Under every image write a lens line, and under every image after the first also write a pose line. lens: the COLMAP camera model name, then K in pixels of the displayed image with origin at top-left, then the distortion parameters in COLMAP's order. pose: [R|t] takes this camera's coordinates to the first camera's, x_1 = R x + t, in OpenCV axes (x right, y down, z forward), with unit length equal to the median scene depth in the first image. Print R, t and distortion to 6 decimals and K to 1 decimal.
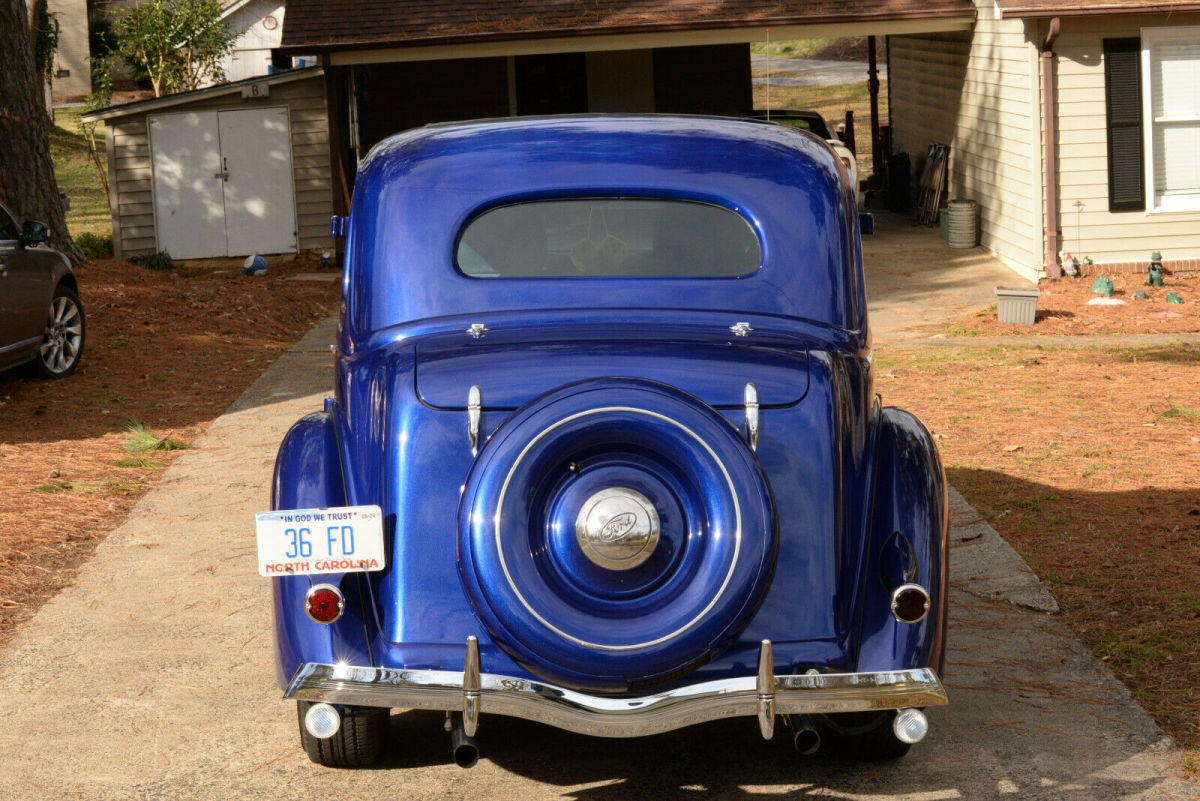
lens RADIAL K [[2332.0, 0, 597.6], [0, 2332.0, 400.1], [0, 0, 1]] dist [-0.215427, 0.000000]
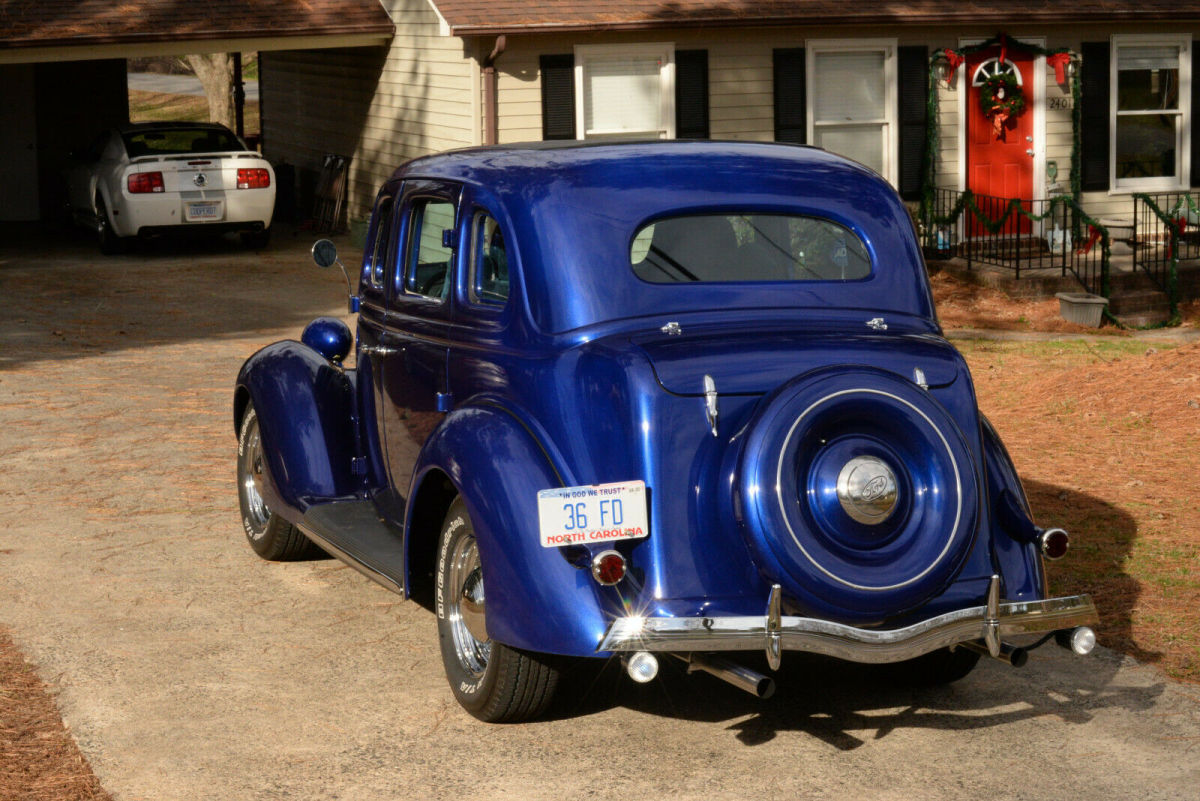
lens RADIAL K [[2332.0, 0, 599.6], [0, 2332.0, 400.1], [0, 0, 1]] dist [-0.215427, 0.000000]
pose [[0.946584, -0.024116, 0.321555, -0.100445], [0.025253, 0.999681, 0.000635, 0.000899], [-0.321468, 0.007519, 0.946891, -0.017552]]
